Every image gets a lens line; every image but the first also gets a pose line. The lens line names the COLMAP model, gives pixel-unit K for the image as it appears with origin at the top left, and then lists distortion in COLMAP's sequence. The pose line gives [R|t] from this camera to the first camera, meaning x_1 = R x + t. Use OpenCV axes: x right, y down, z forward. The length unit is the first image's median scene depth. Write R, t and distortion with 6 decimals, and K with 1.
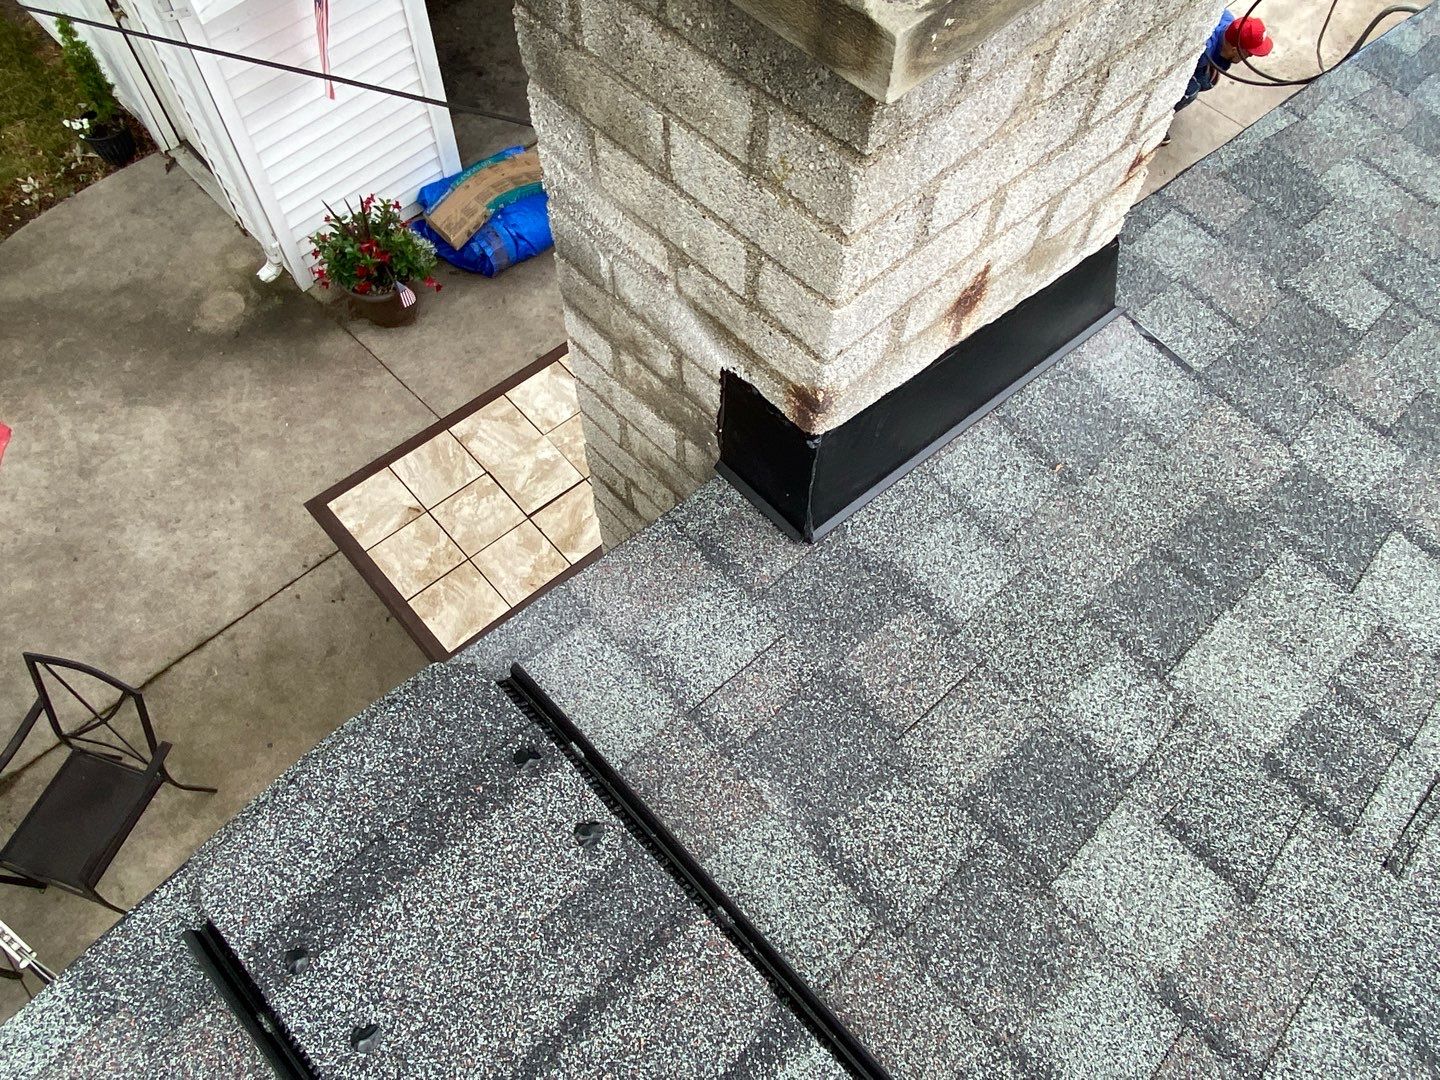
lens RADIAL K [[1079.4, 0, 750.0], [0, 1079.4, 539.8], [0, 0, 1]] dist [0.095318, -0.115814]
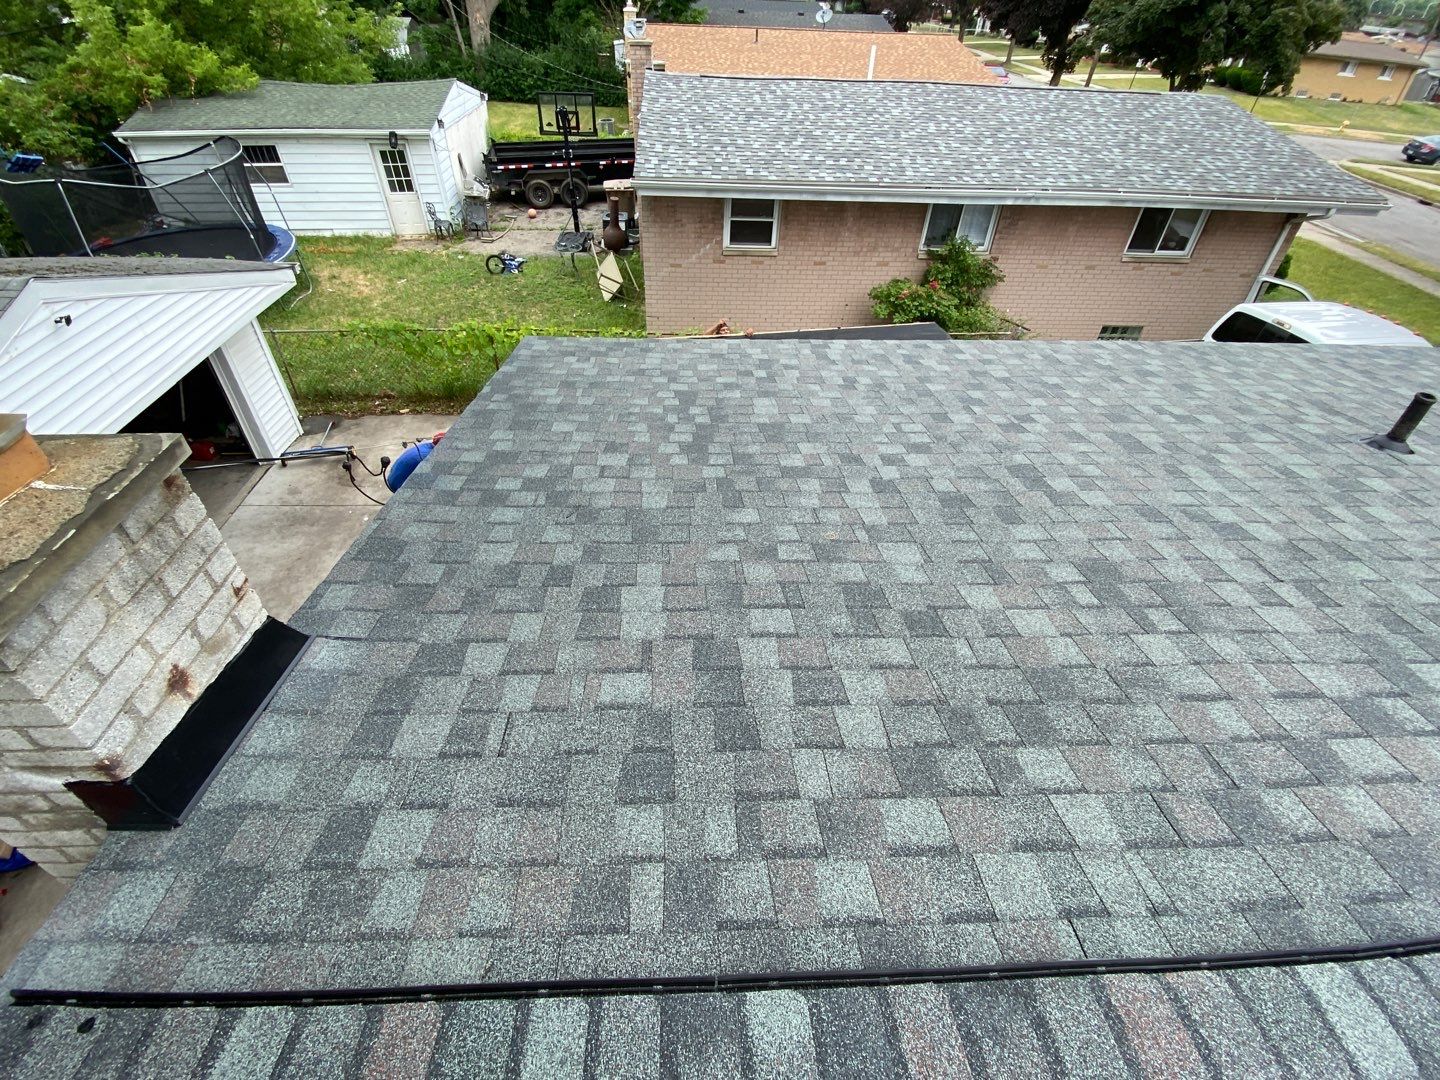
lens RADIAL K [[645.9, 0, 720.0], [0, 645.9, 540.0], [0, 0, 1]] dist [0.017722, -0.018222]
pose [[0.664162, -0.495498, 0.559795, 0.180867], [0.645612, 0.757695, -0.095311, 0.209772], [-0.376927, 0.424712, 0.823131, -0.322542]]
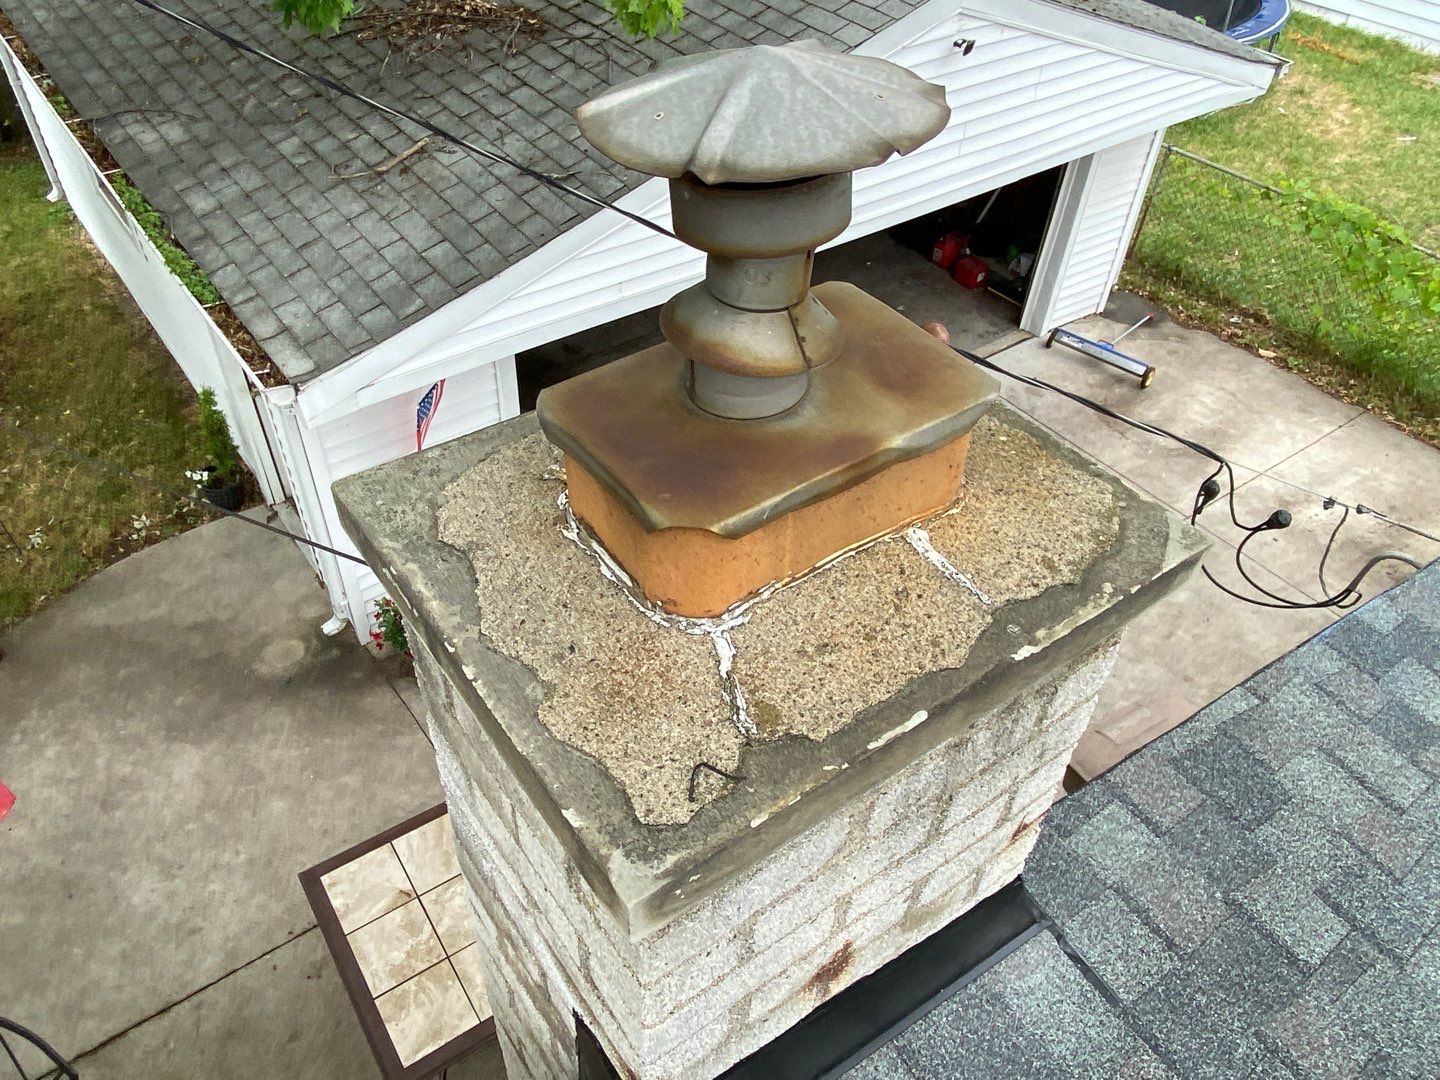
lens RADIAL K [[1096.5, 0, 742.6], [0, 1096.5, 543.6], [0, 0, 1]] dist [0.057756, -0.070902]
pose [[0.992398, 0.094777, -0.078507, 0.088875], [-0.114403, 0.945581, -0.304611, -0.146676], [0.045364, 0.311276, 0.949236, -0.027089]]
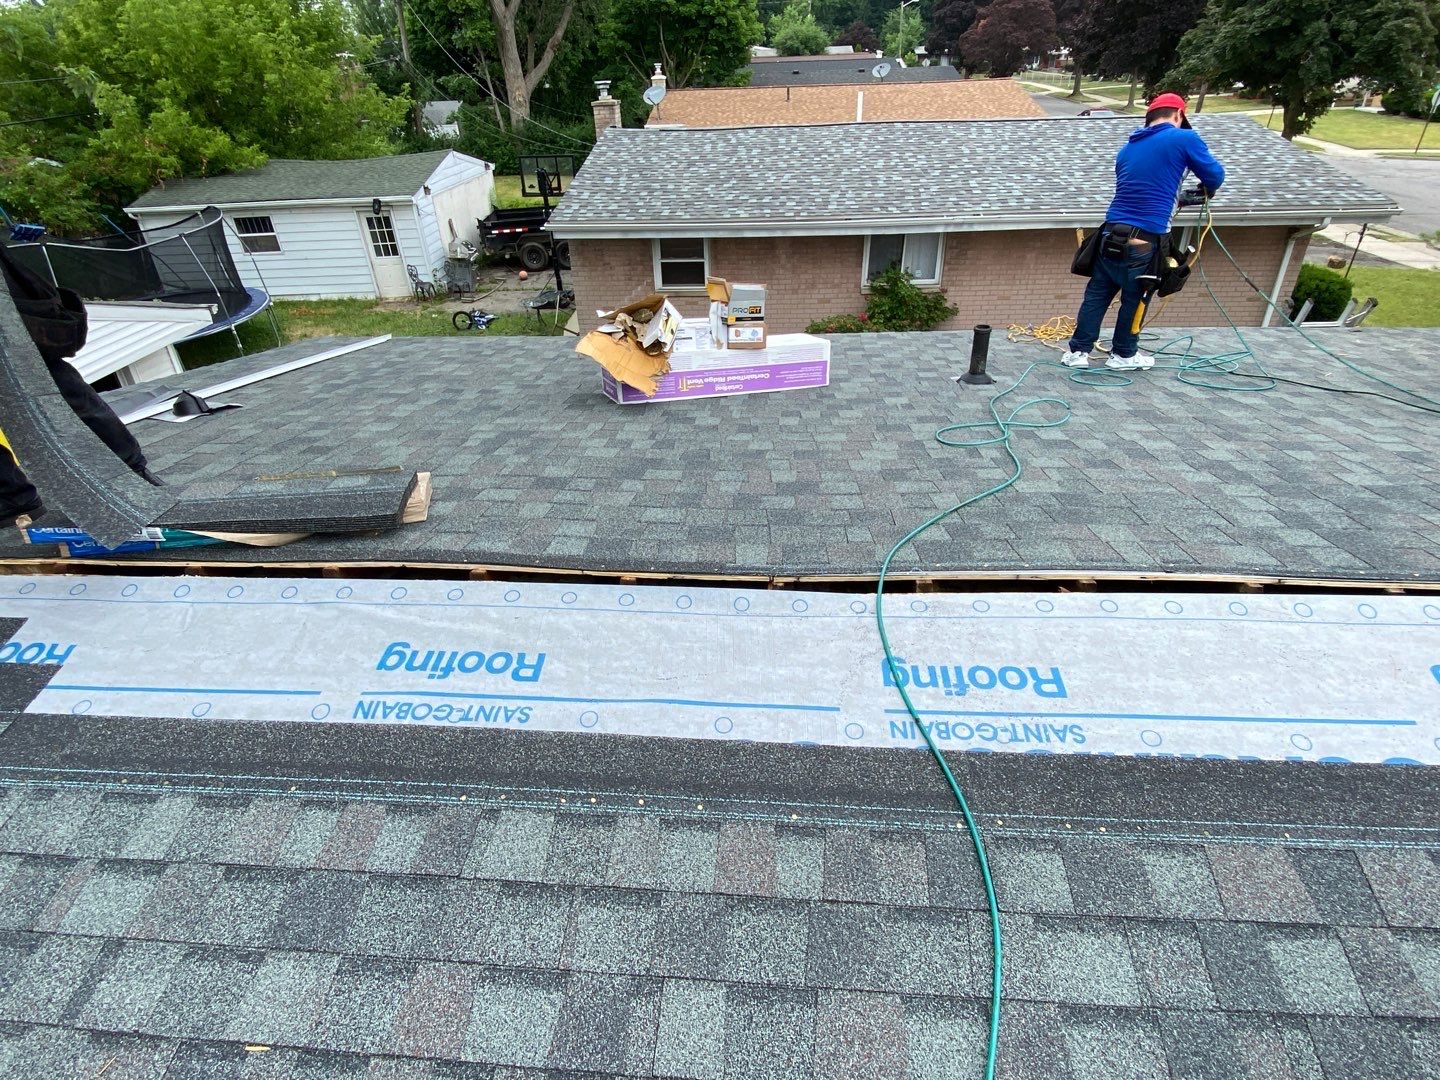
lens RADIAL K [[798.2, 0, 720.0], [0, 798.2, 540.0], [0, 0, 1]] dist [0.047170, -0.044723]
pose [[0.748314, -0.388618, 0.537589, 0.587954], [0.602262, 0.737718, -0.305047, 1.721363], [-0.278043, 0.552040, 0.786094, -1.068847]]
